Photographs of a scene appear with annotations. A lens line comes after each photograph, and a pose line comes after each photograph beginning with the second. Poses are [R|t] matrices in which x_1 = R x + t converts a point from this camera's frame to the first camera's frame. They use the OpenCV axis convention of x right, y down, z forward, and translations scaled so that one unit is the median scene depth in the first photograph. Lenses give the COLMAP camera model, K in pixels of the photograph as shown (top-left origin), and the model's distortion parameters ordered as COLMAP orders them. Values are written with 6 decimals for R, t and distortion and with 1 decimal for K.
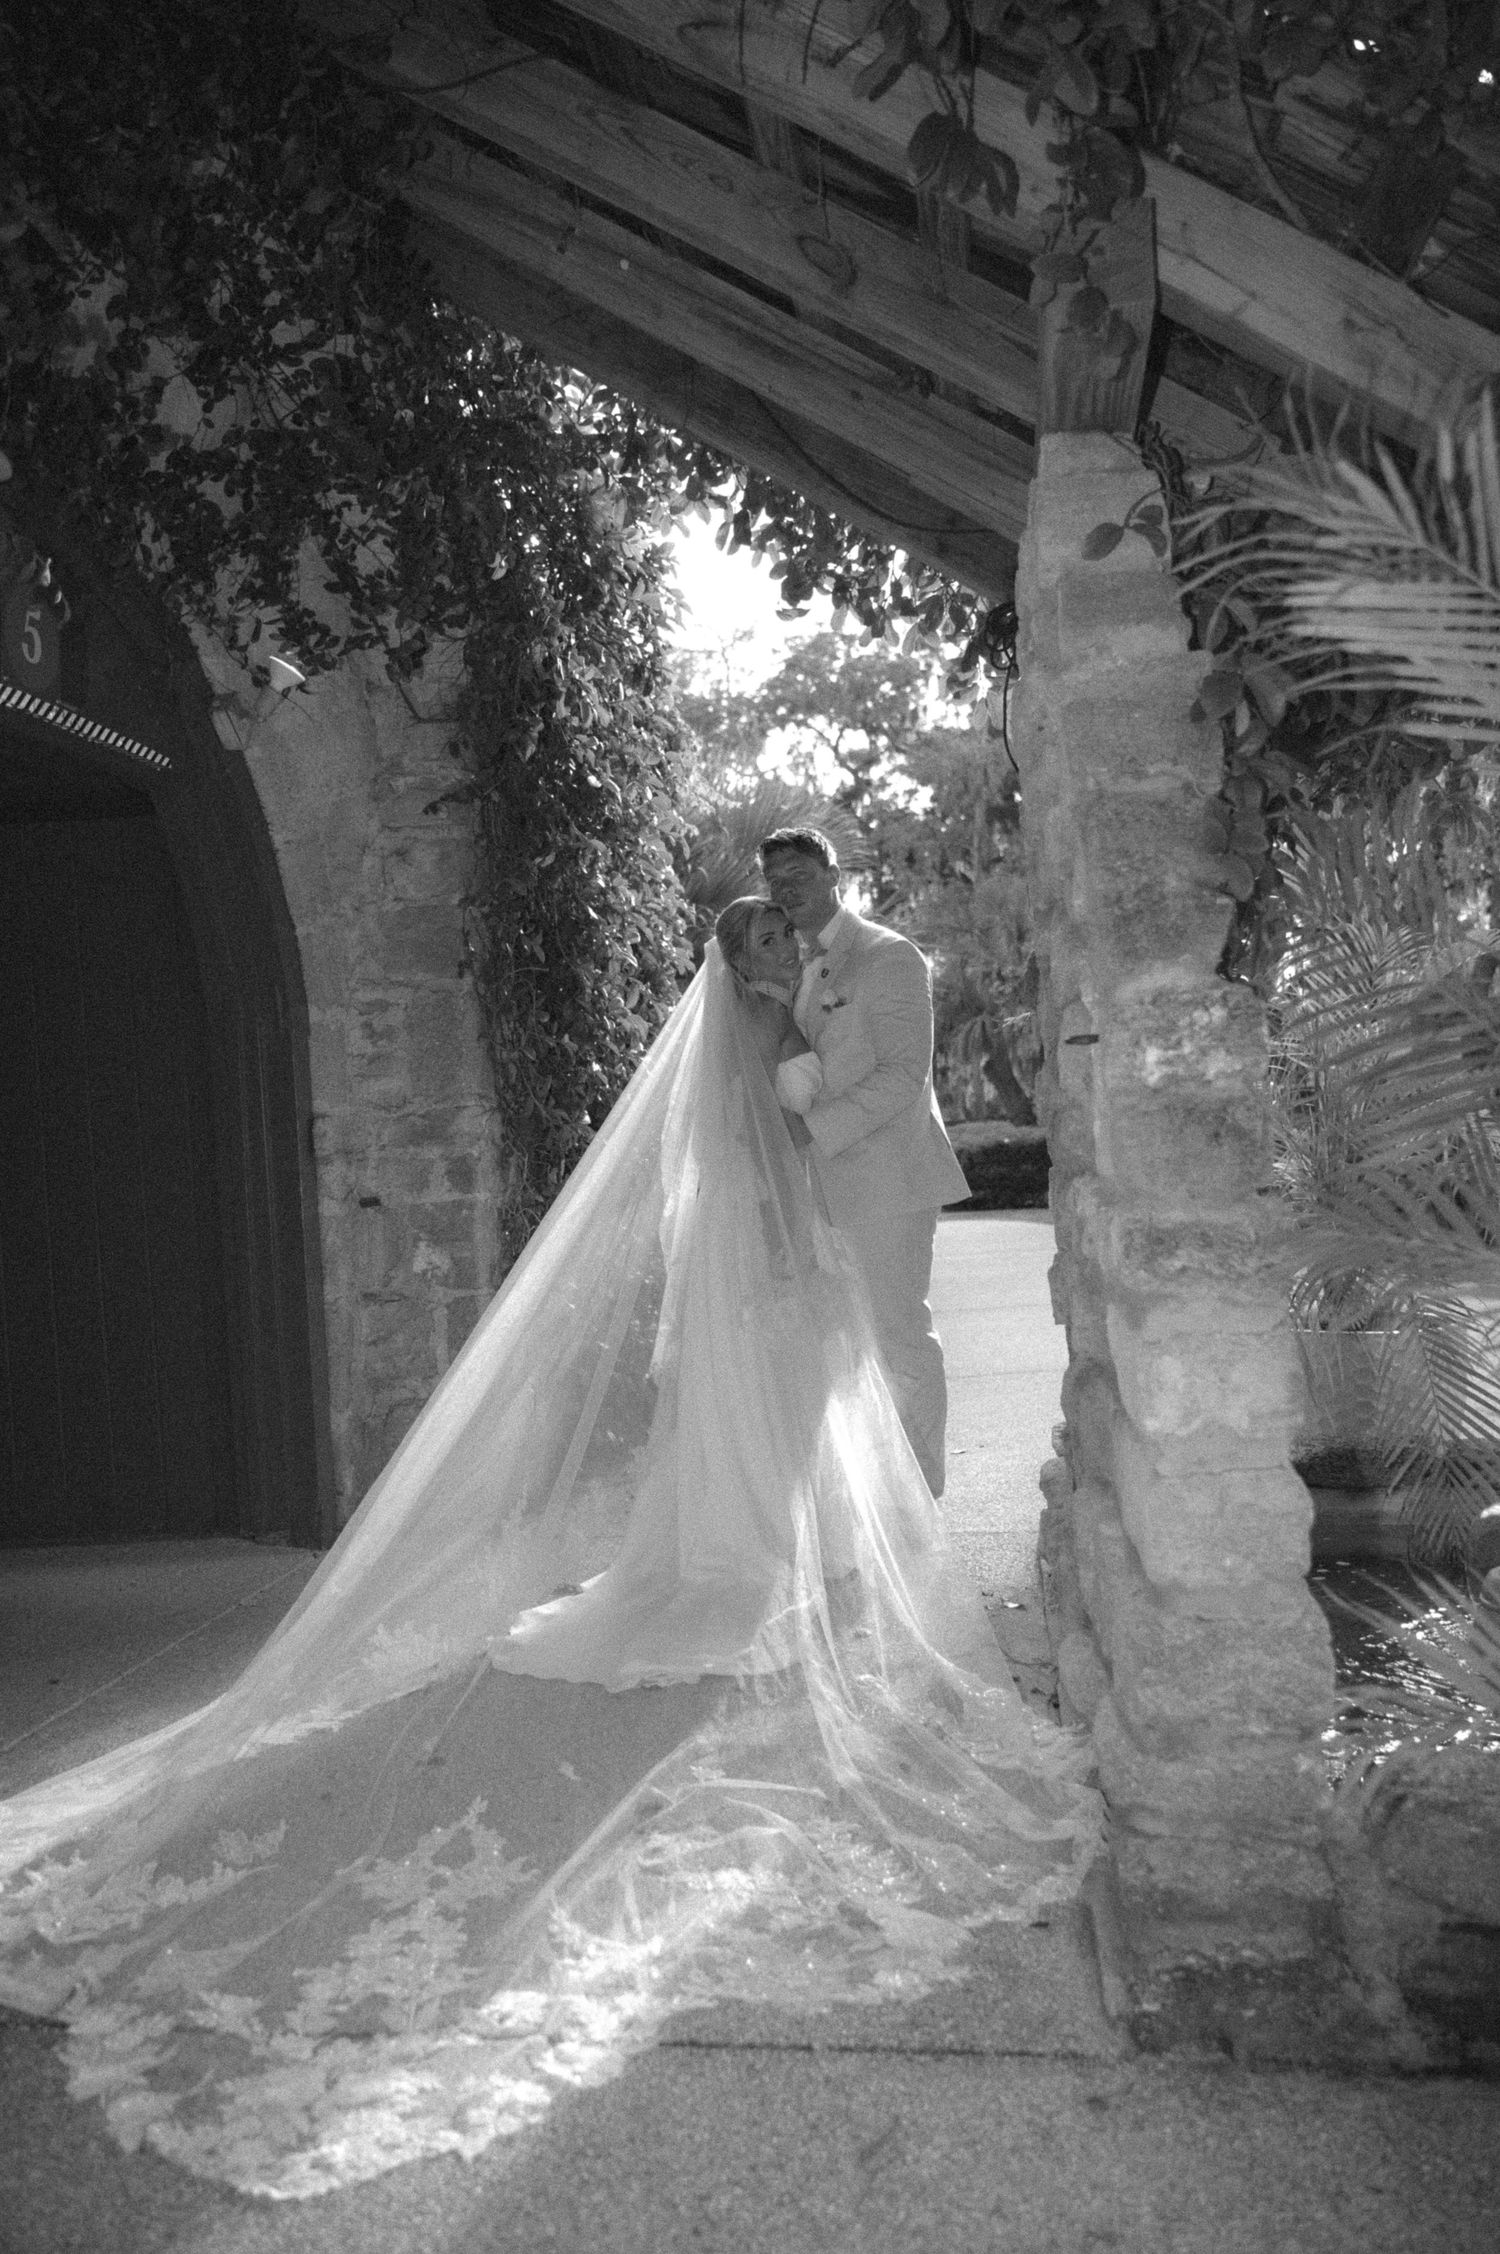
lens RADIAL K [[1800.4, 0, 770.2], [0, 1800.4, 1128.2], [0, 0, 1]] dist [0.000615, -0.005578]
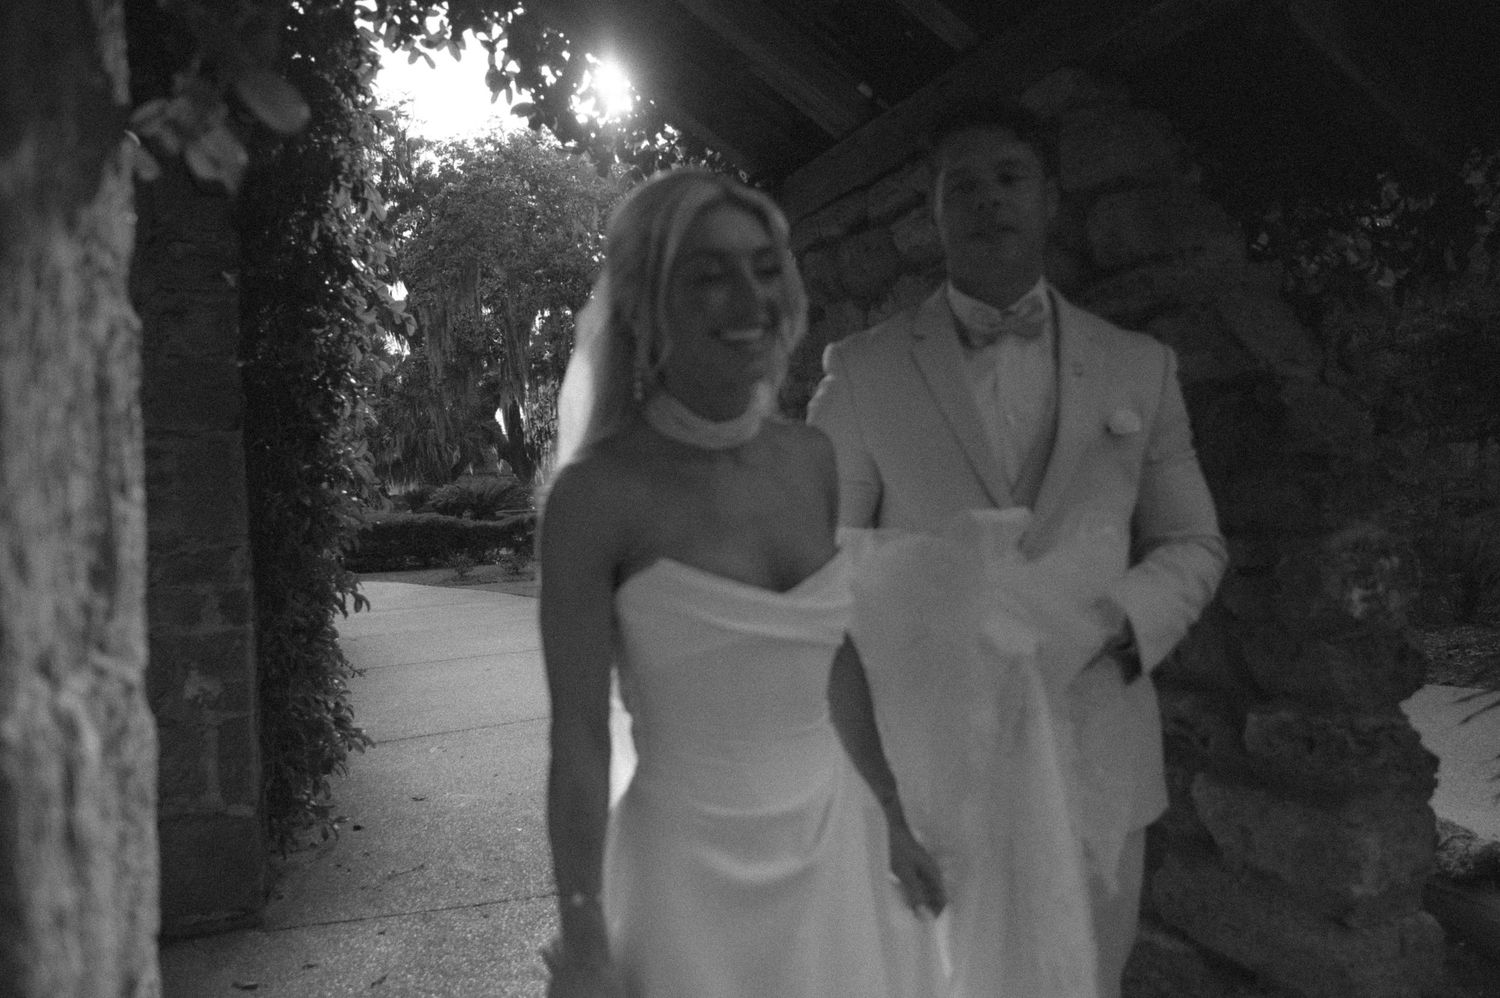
lens RADIAL K [[1205.8, 0, 756.5], [0, 1205.8, 506.7], [0, 0, 1]] dist [-0.009771, 0.002307]
pose [[0.884223, 0.011232, 0.466931, -0.233270], [-0.012963, 0.999916, 0.000496, -0.040992], [-0.466886, -0.006491, 0.884294, 0.195547]]
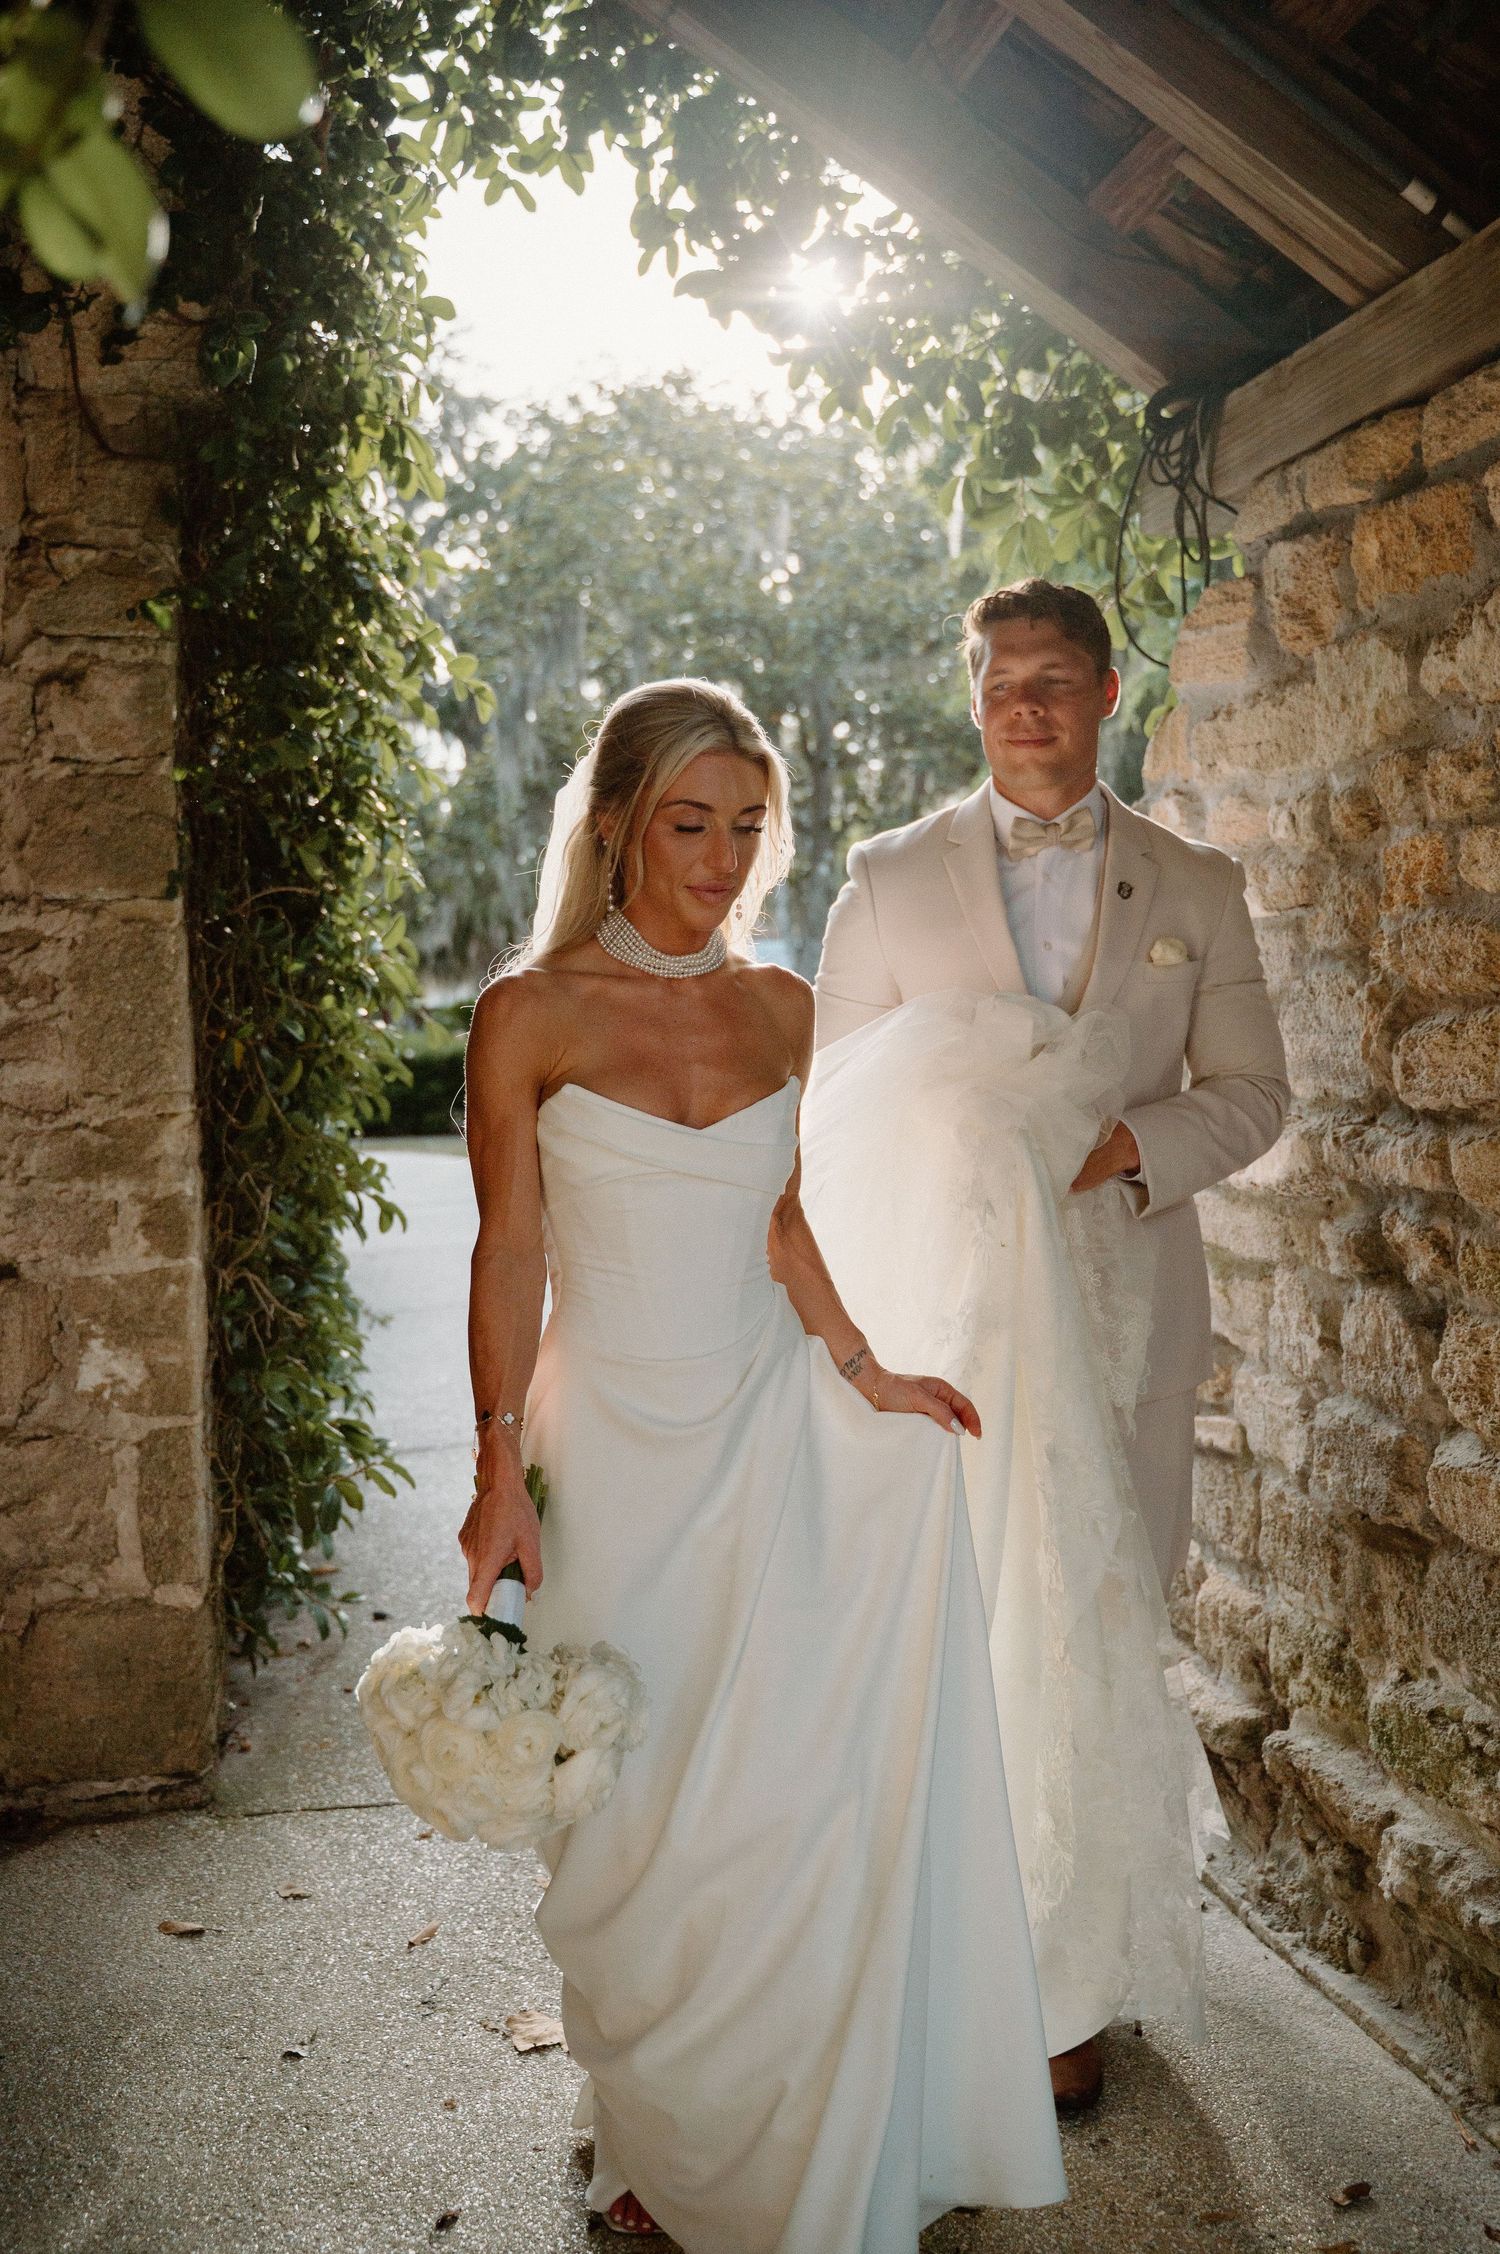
lens RADIAL K [[2105.2, 0, 754.2], [0, 2105.2, 1114.5], [0, 0, 1]] dist [-0.006352, 0.000000]
pose [[0.941079, 0.011439, 0.337993, -0.224417], [-0.027310, 0.998734, 0.042239, -0.046662], [-0.337082, -0.048980, 0.940200, 0.274866]]
